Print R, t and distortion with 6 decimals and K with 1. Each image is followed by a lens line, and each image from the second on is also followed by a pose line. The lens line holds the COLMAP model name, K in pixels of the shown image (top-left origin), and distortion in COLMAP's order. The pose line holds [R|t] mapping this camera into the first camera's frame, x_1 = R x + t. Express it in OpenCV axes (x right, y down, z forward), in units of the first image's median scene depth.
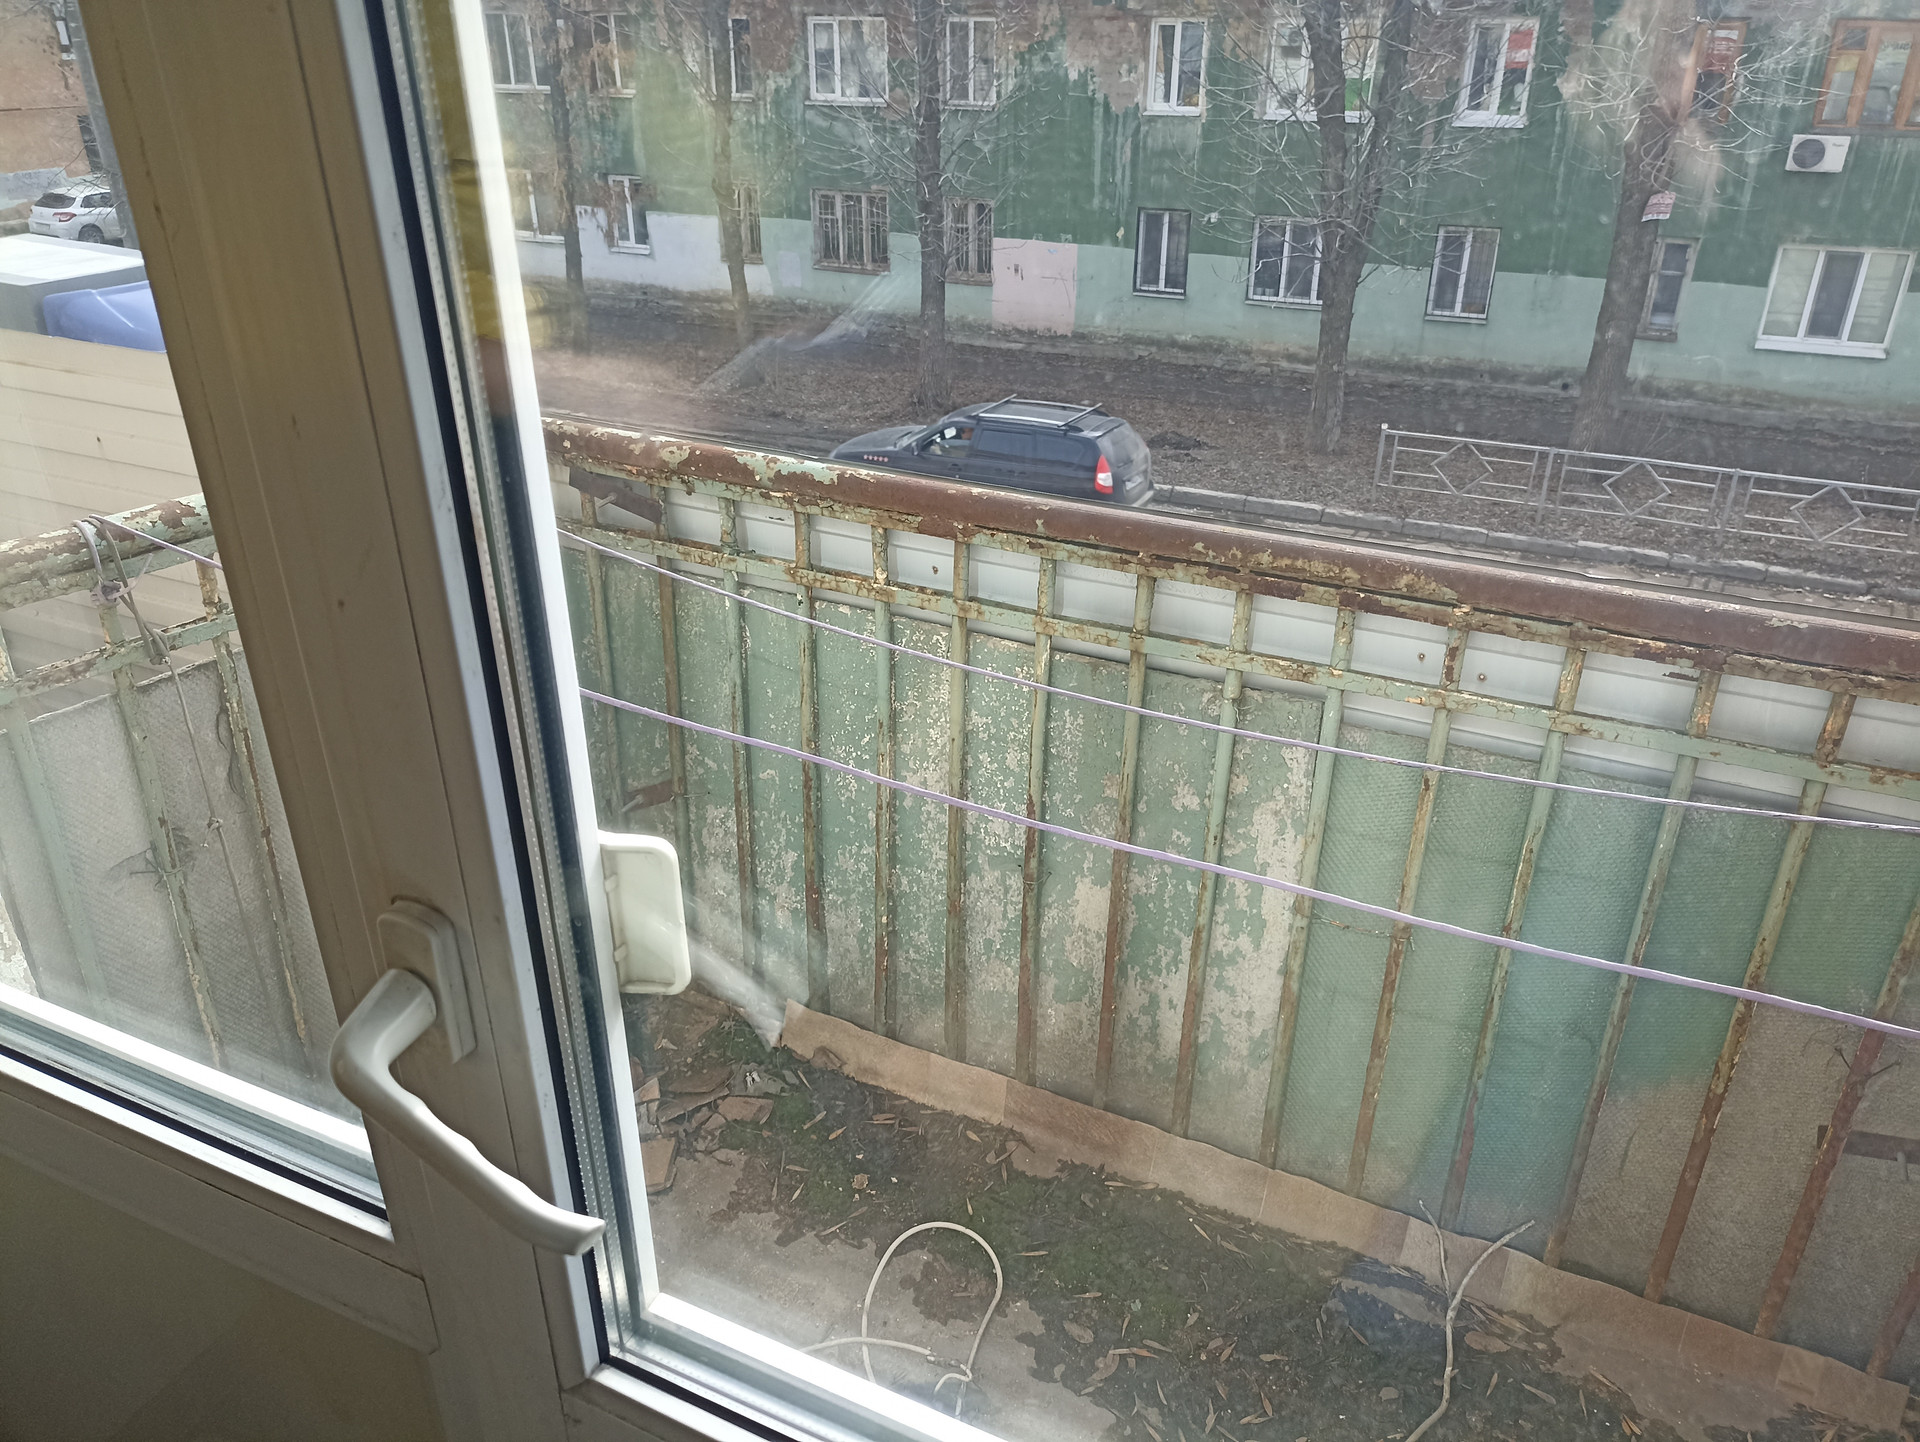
lens RADIAL K [[1408.8, 0, 970.4], [0, 1408.8, 720.4], [0, 0, 1]] dist [0.037811, -0.028256]
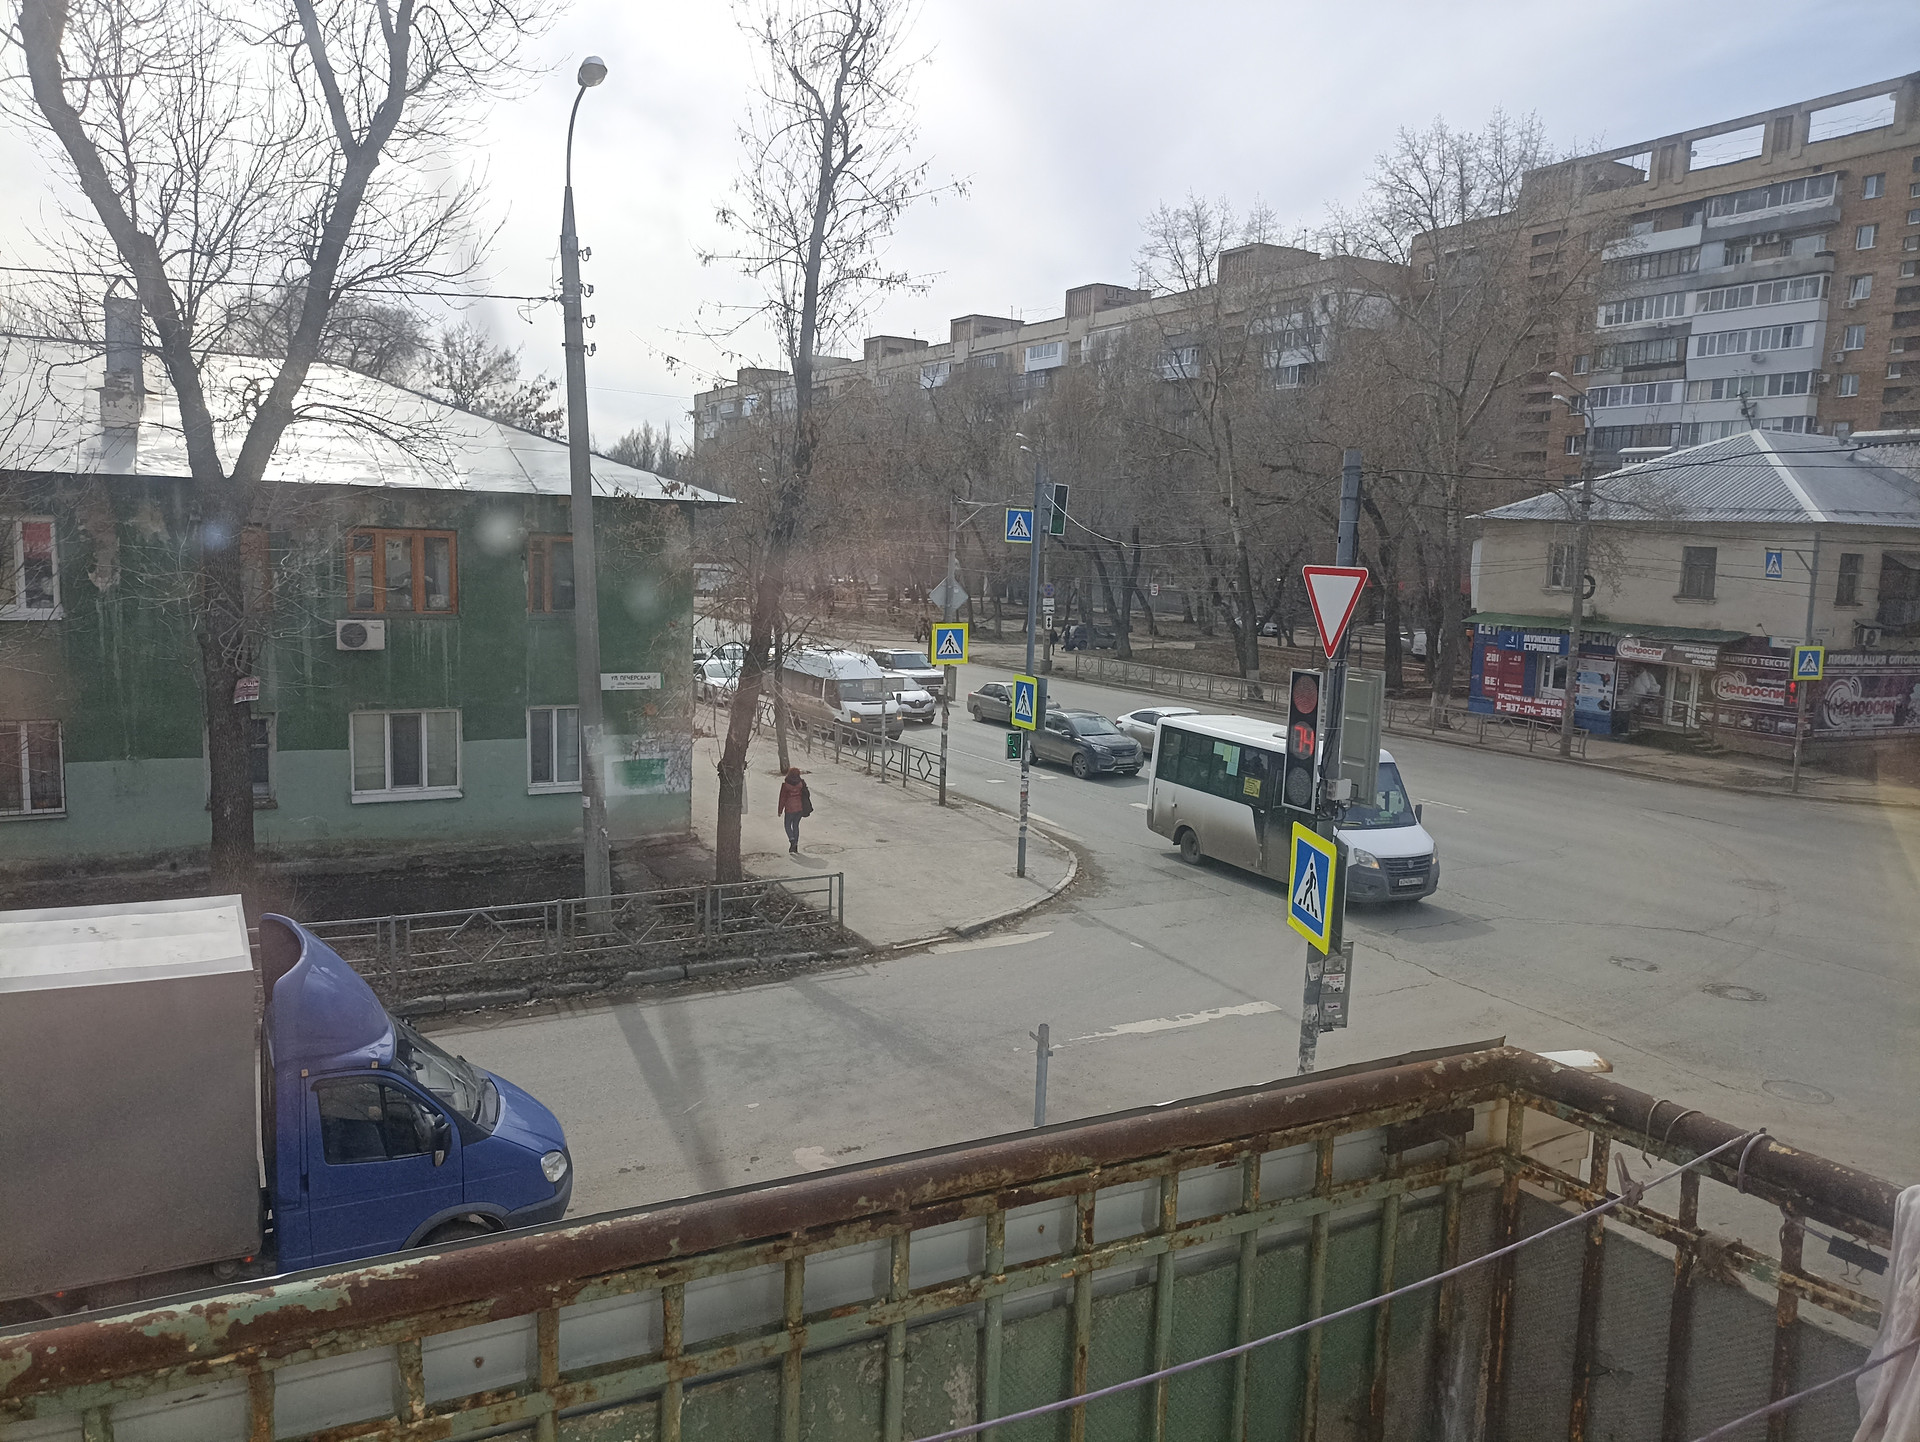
lens RADIAL K [[1408.8, 0, 962.1], [0, 1408.8, 717.0], [0, 0, 1]] dist [0.037811, -0.028256]
pose [[0.584180, -0.088552, 0.806779, -0.046267], [0.334316, 0.932039, -0.139774, -0.024319], [-0.739572, 0.351372, 0.574083, 0.030106]]
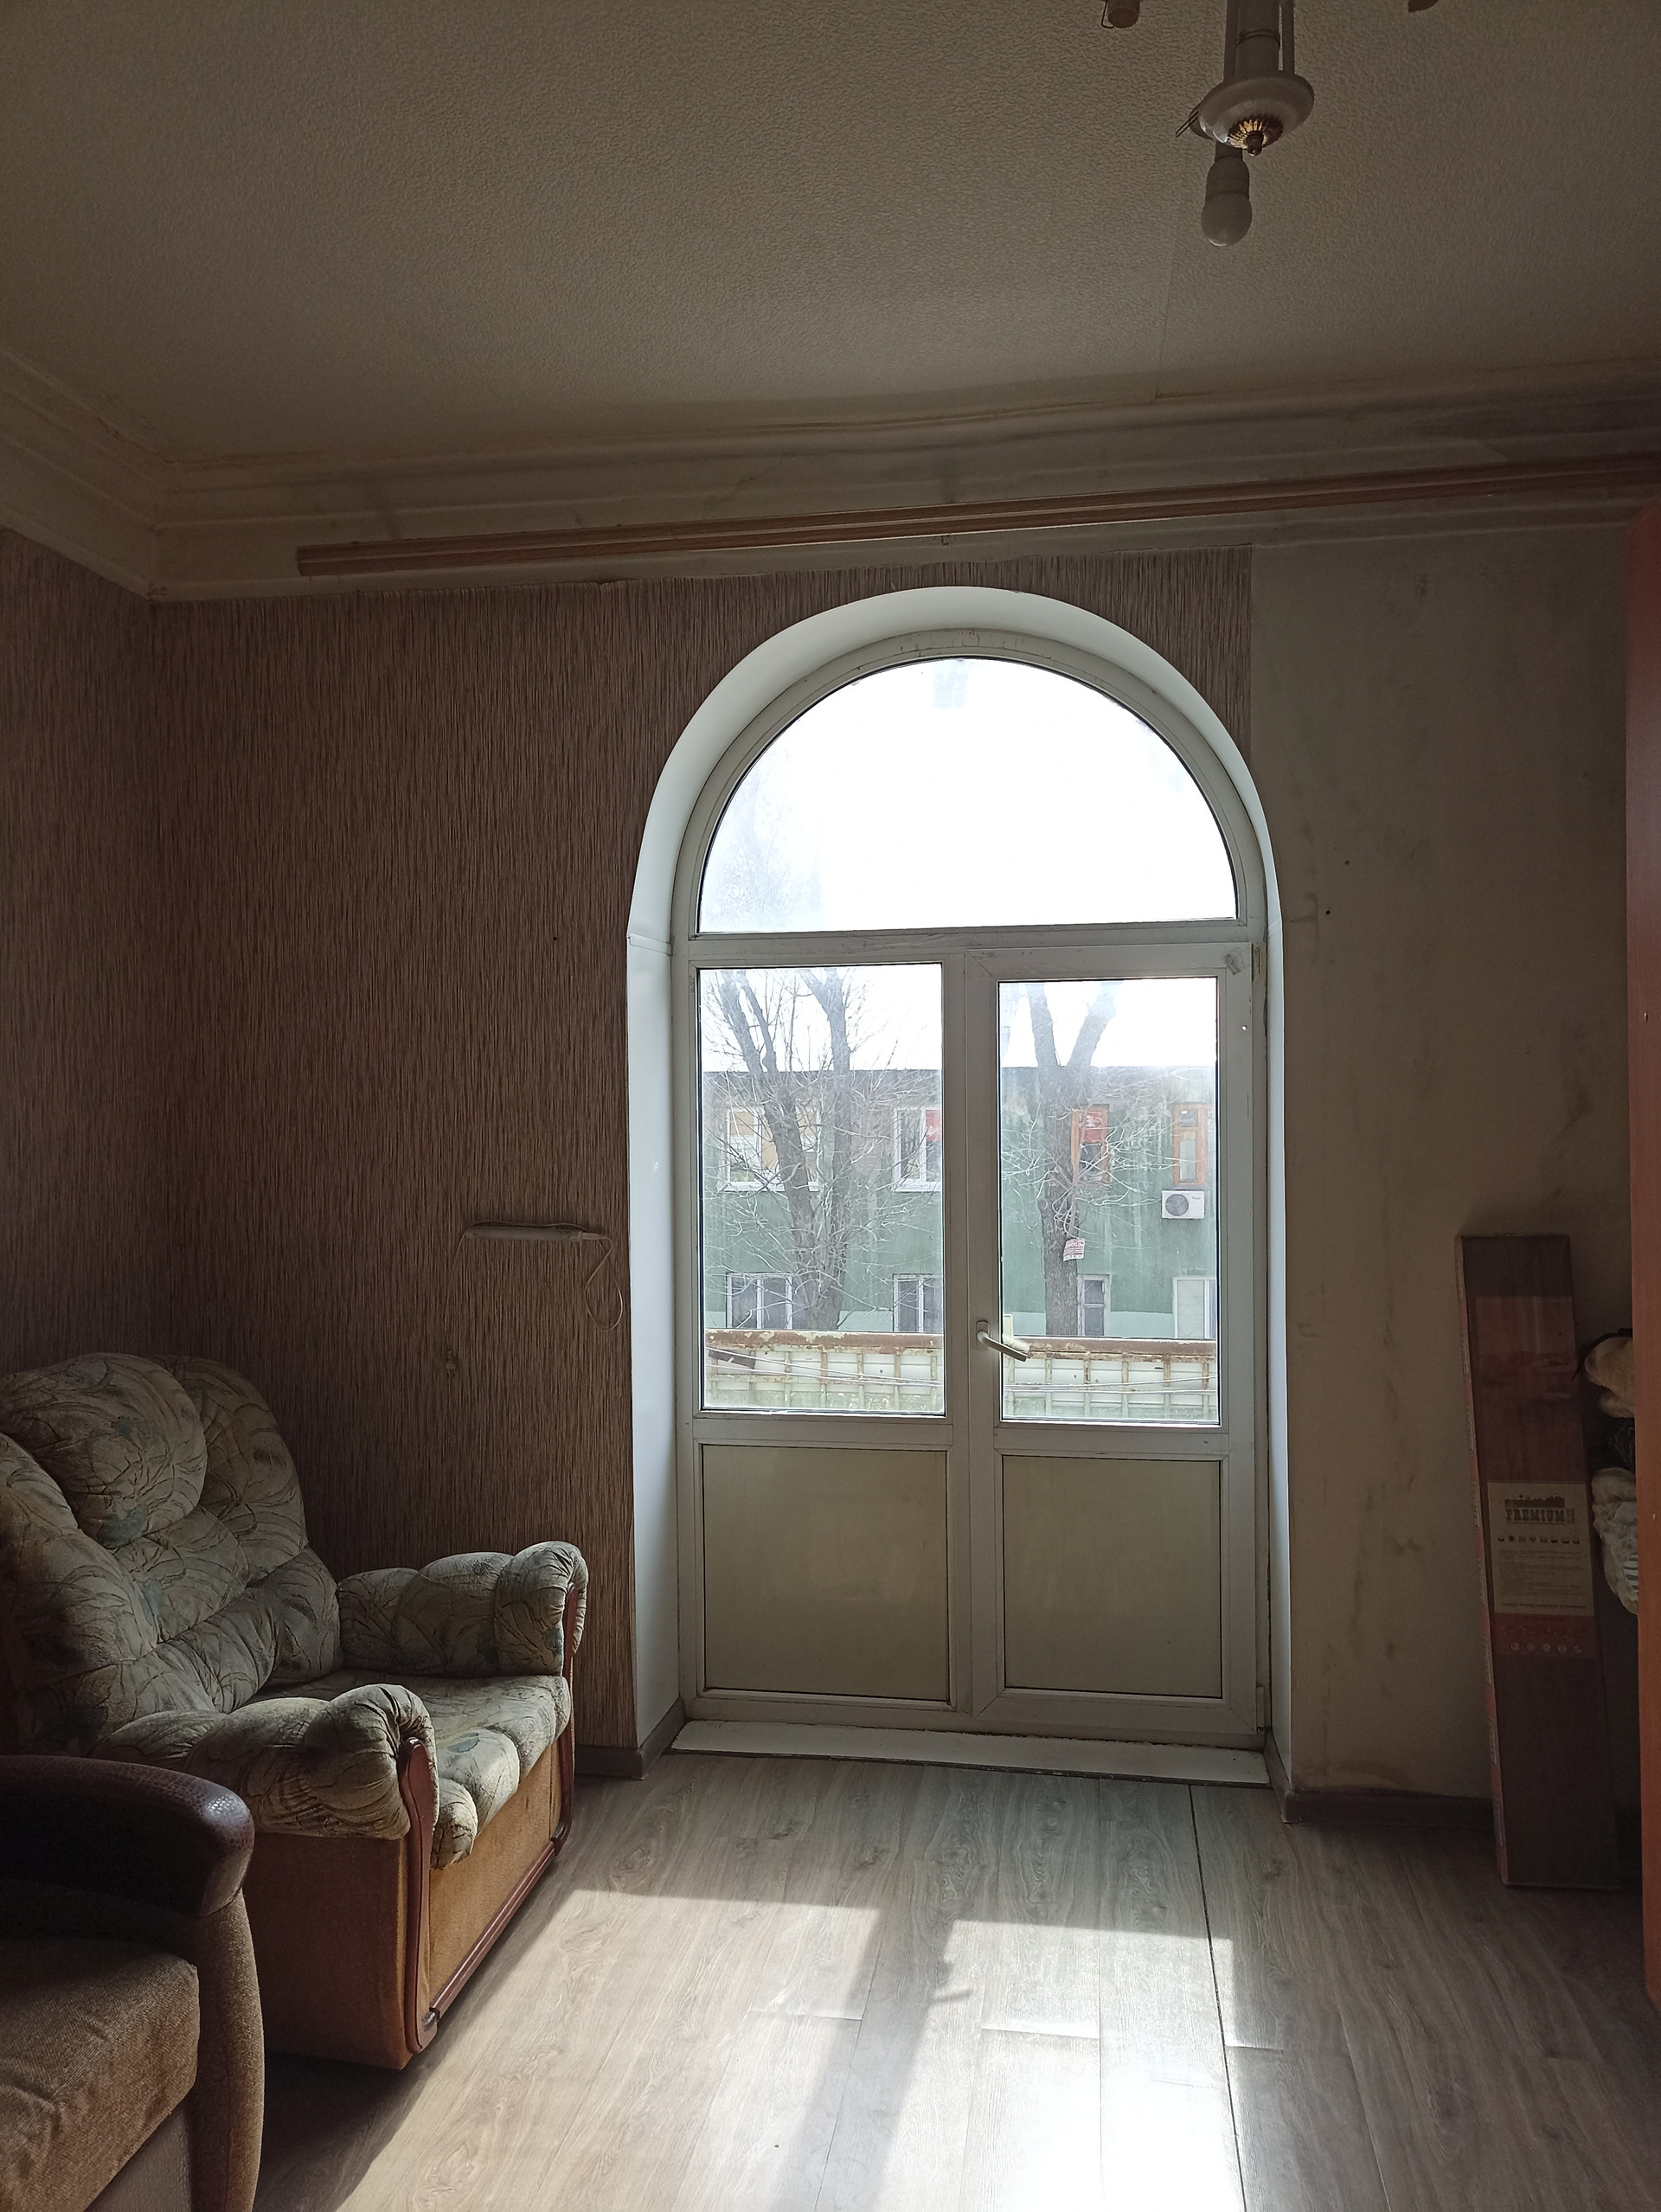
lens RADIAL K [[1623.1, 0, 808.0], [0, 1623.1, 1100.4], [0, 0, 1]] dist [0.037811, -0.028256]
pose [[0.961968, -0.015136, 0.272743, -0.097468], [0.133621, 0.896927, -0.421507, 0.069080], [-0.238250, 0.441920, 0.864837, -0.174725]]
